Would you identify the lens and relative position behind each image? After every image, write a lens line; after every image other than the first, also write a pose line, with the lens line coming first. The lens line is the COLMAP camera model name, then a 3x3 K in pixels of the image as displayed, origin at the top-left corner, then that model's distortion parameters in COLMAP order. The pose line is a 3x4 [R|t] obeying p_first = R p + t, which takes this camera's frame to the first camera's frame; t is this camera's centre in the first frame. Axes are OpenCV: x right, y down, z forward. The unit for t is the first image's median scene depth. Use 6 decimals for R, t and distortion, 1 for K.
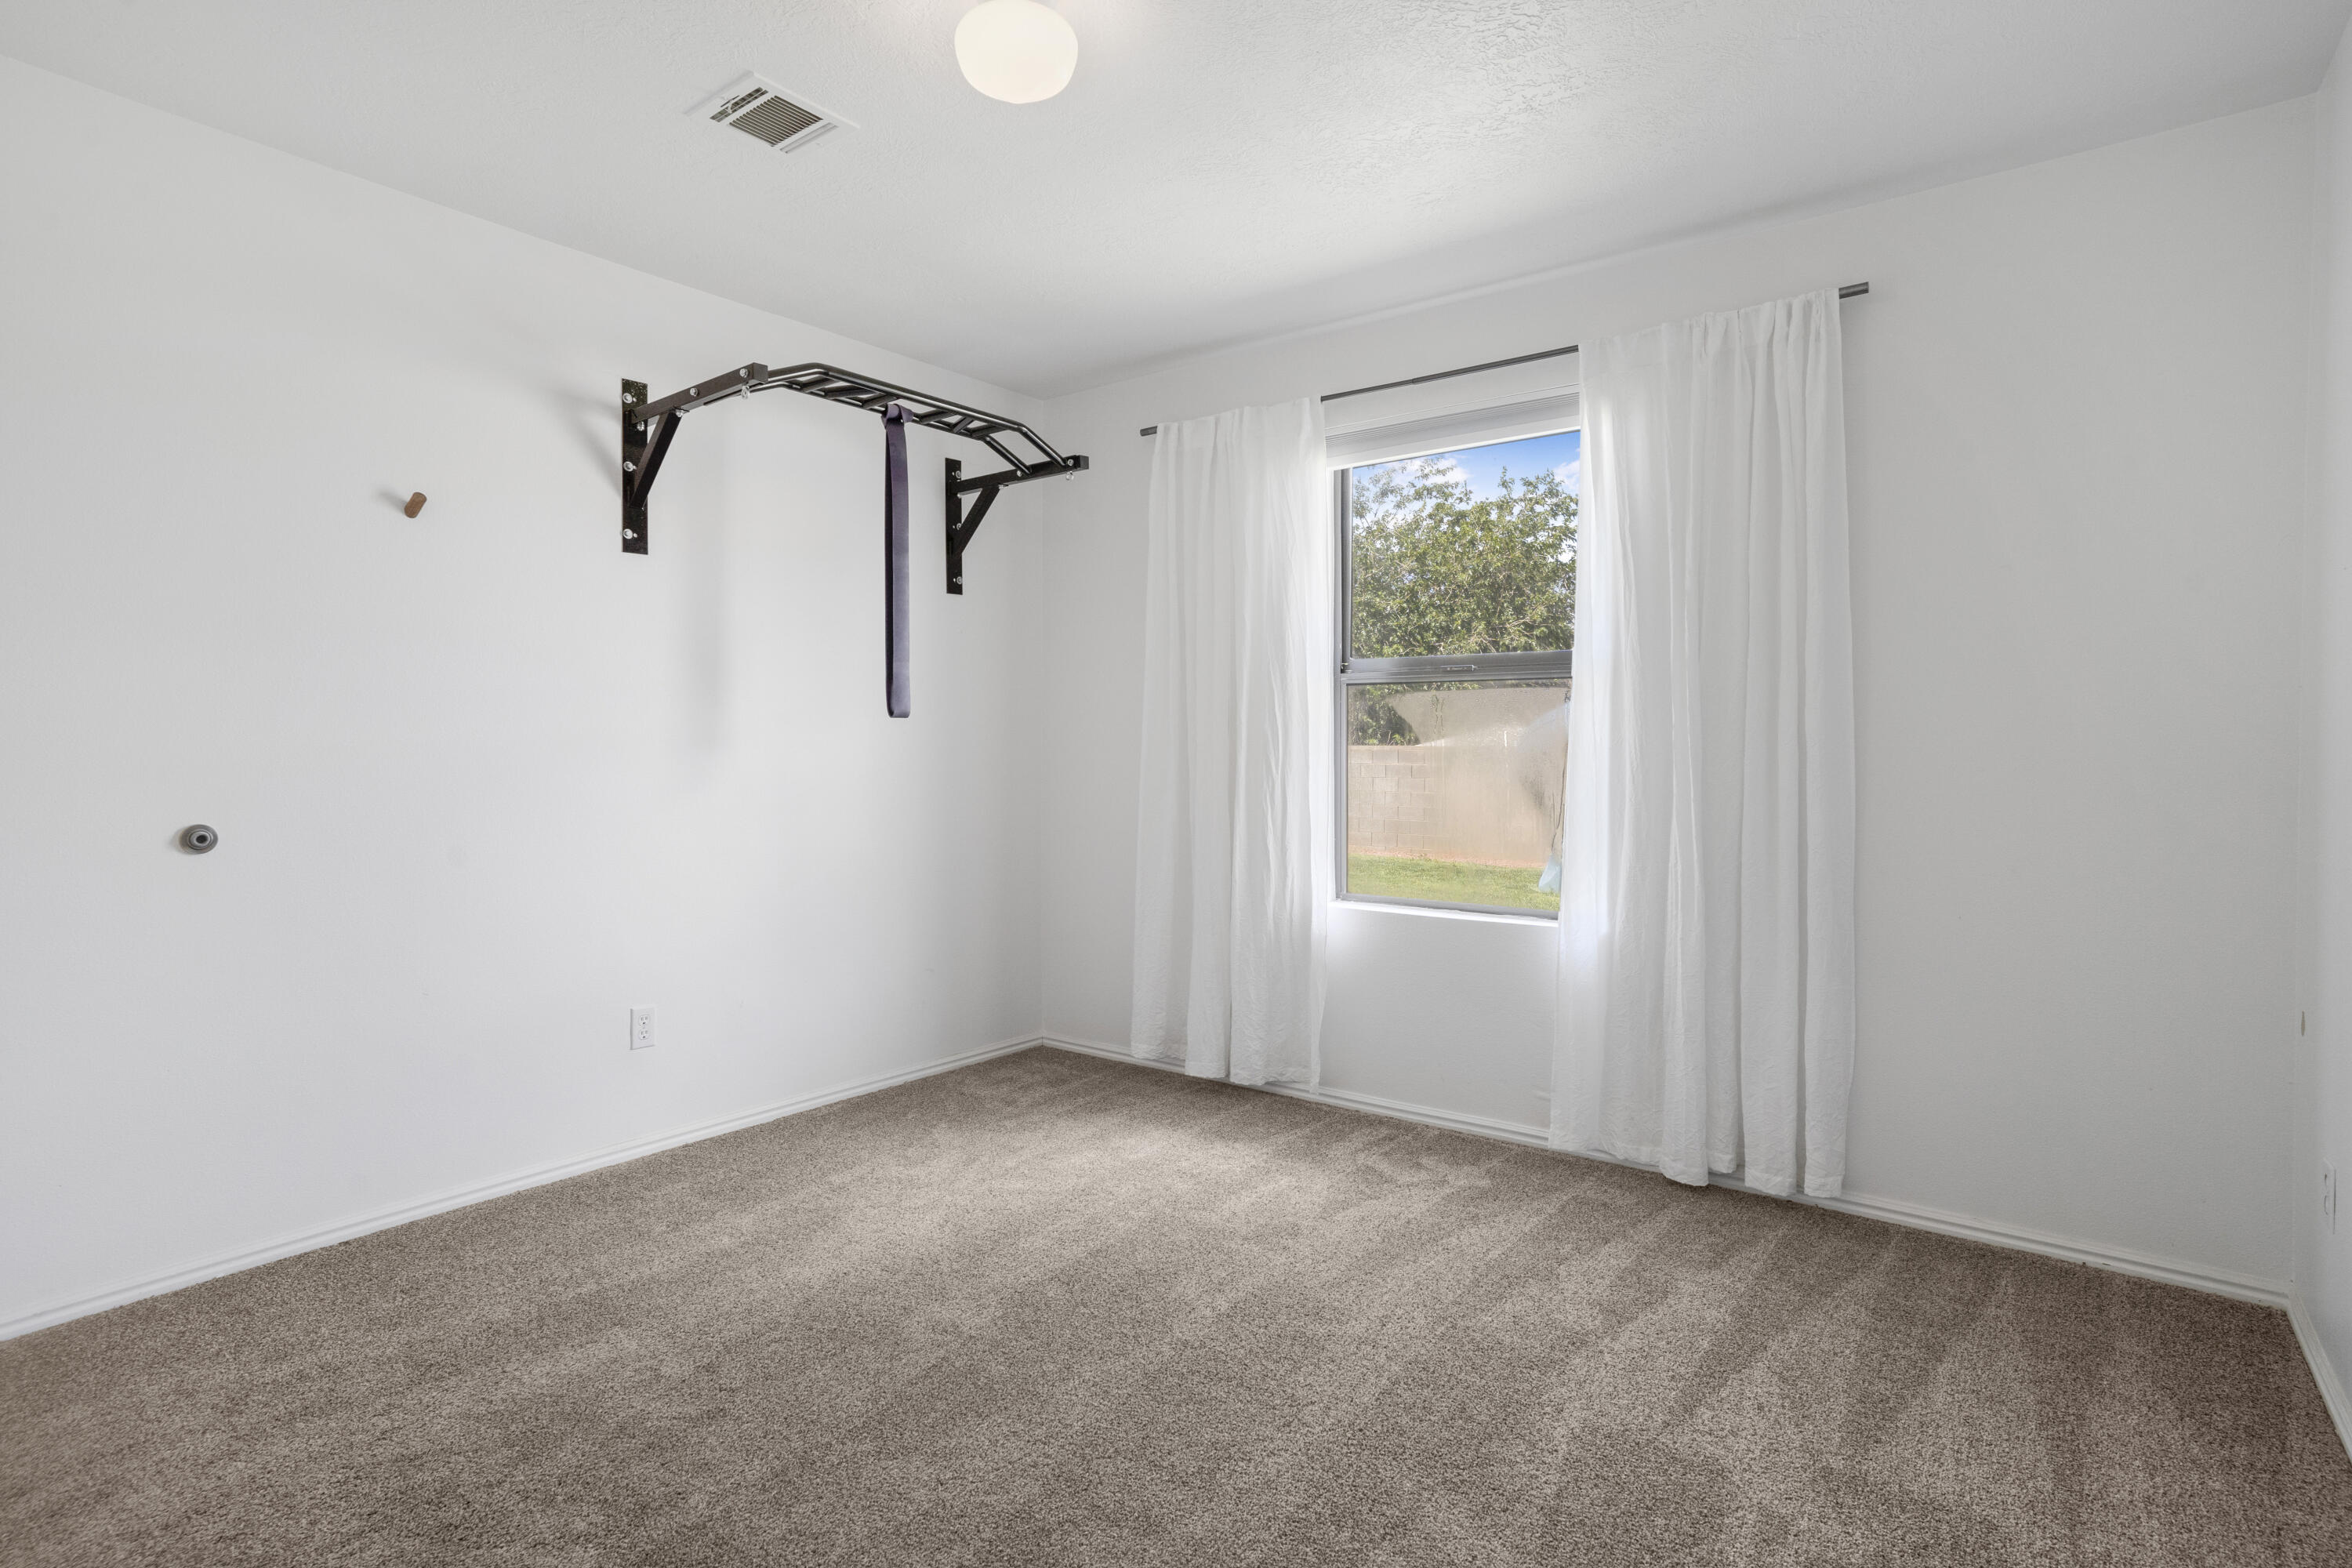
lens RADIAL K [[1187.4, 0, 1194.2], [0, 1187.4, 733.9], [0, 0, 1]] dist [-0.025920, 0.011130]
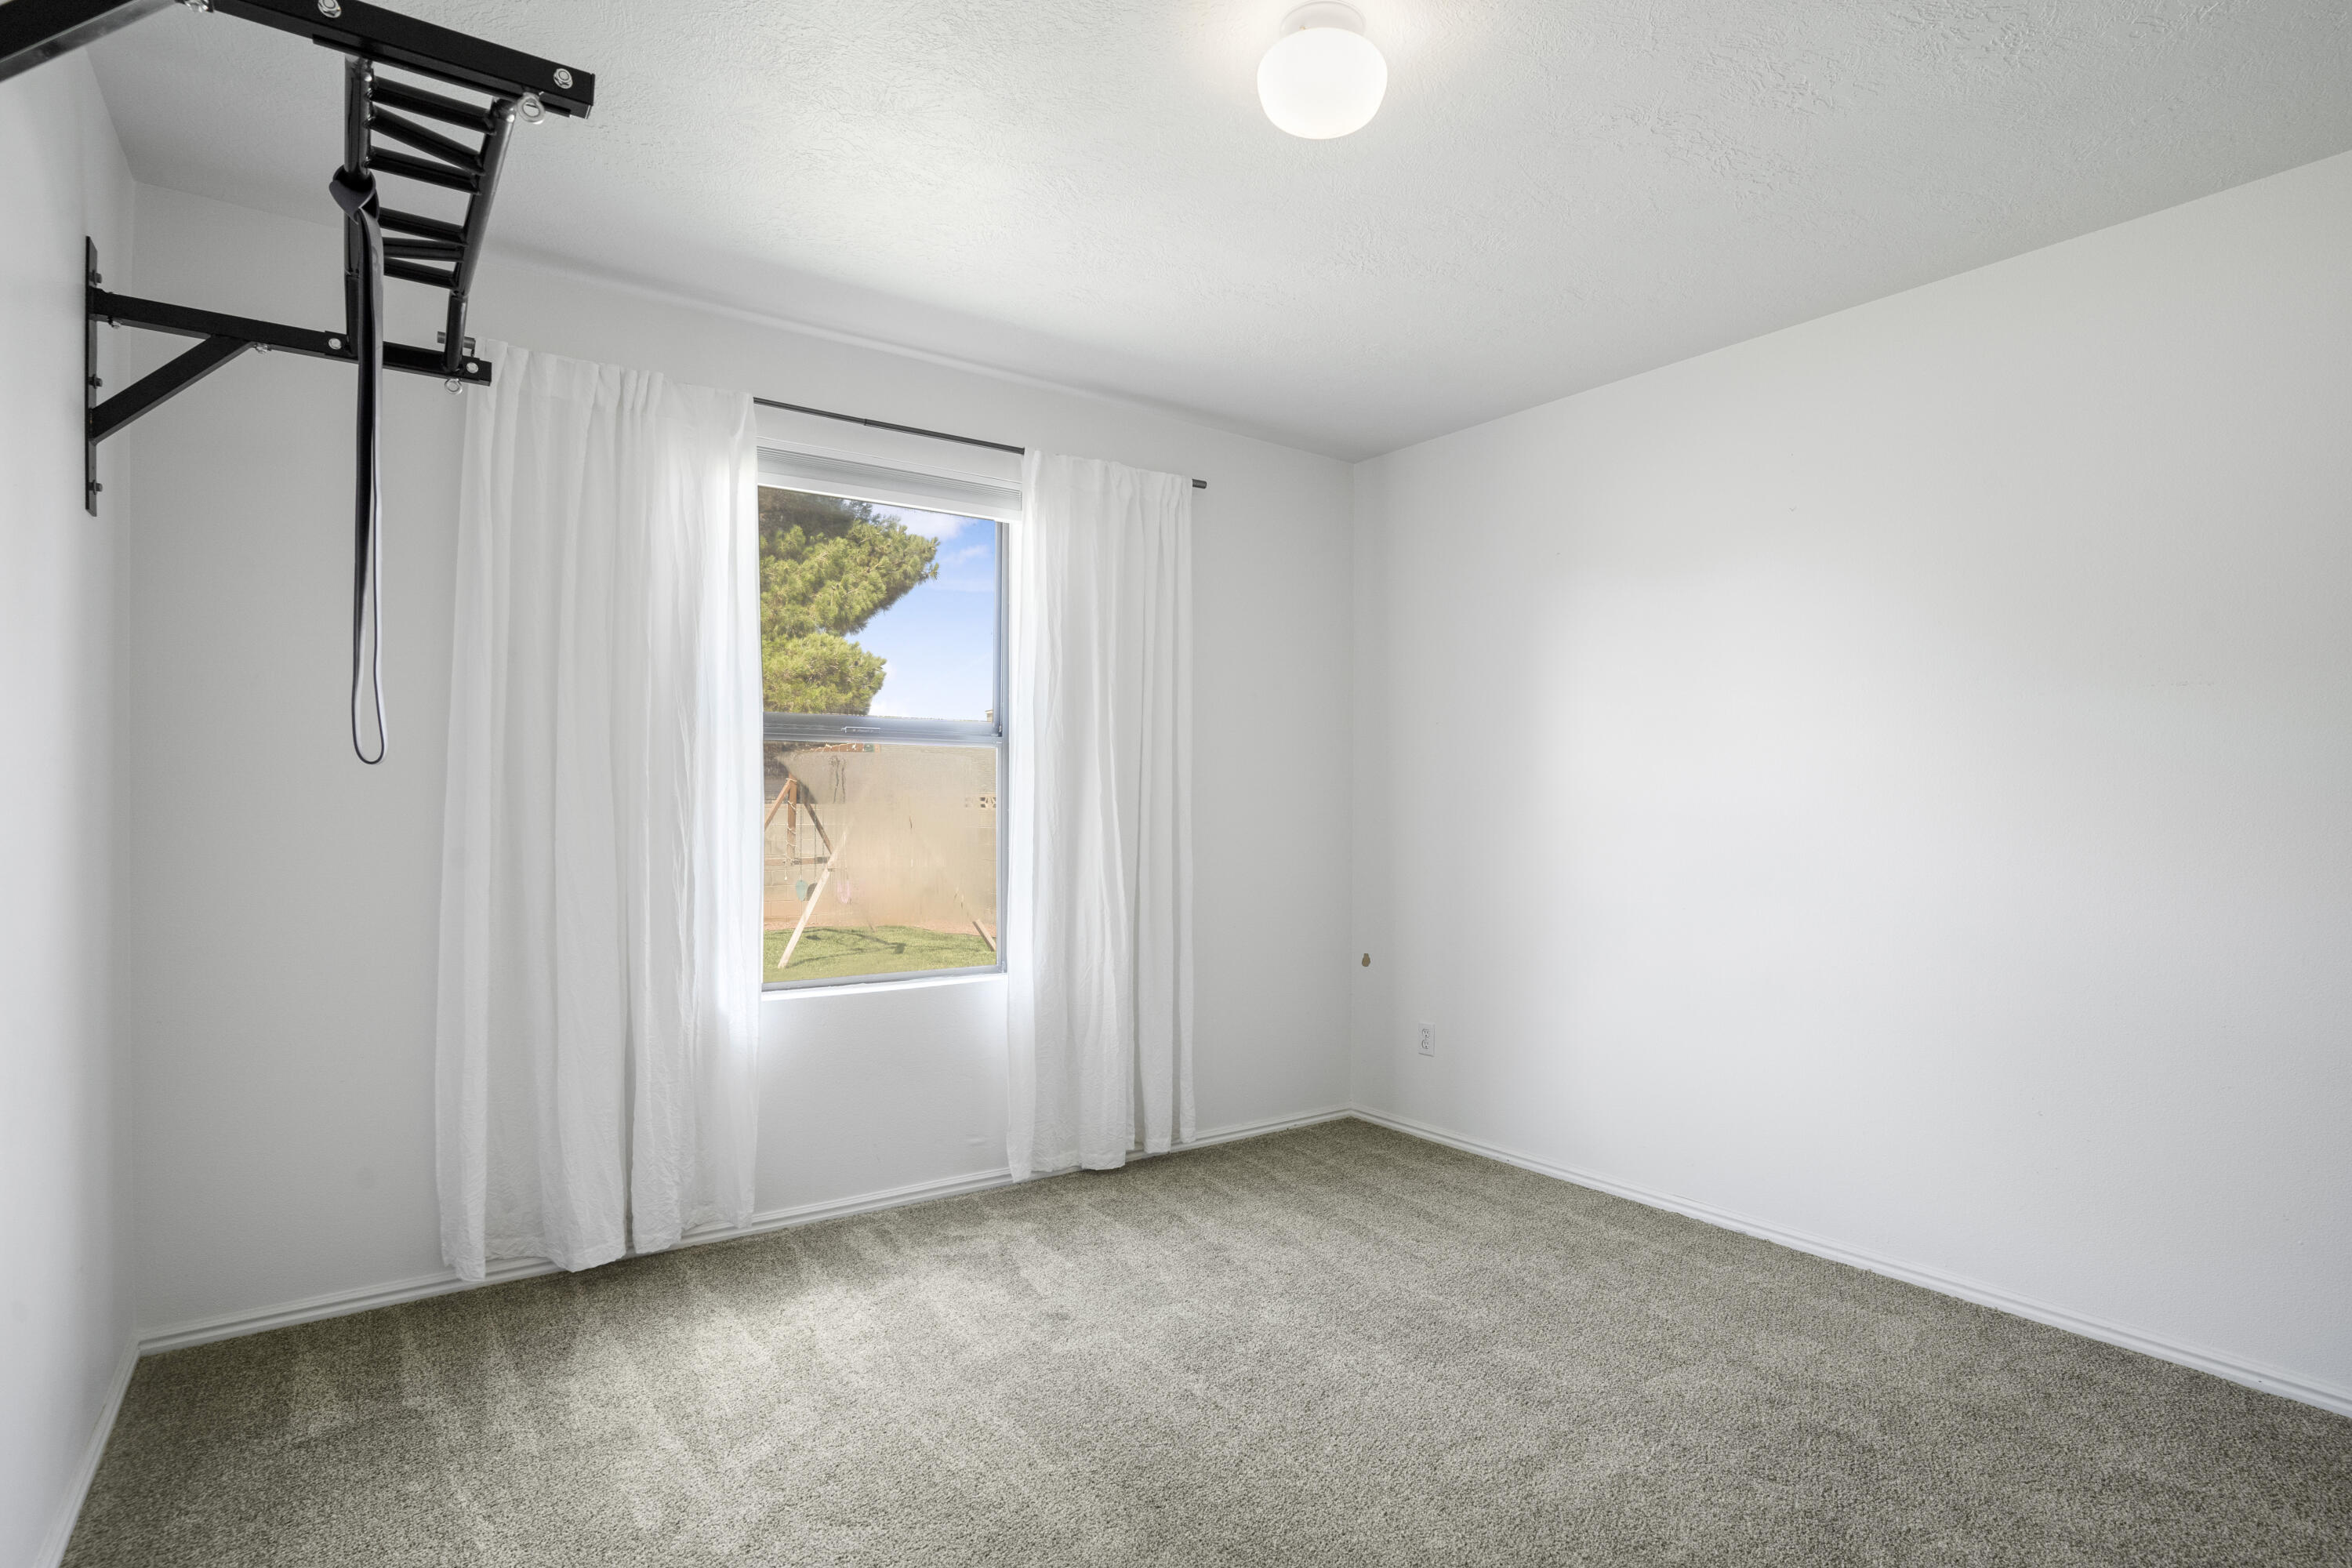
lens RADIAL K [[1187.4, 0, 1181.4], [0, 1187.4, 797.1], [0, 0, 1]] dist [-0.025920, 0.011130]
pose [[0.305530, 0.006482, 0.952160, -0.699509], [-0.011704, 0.999927, -0.003052, -0.002020], [-0.952111, -0.010212, 0.305583, 0.529586]]
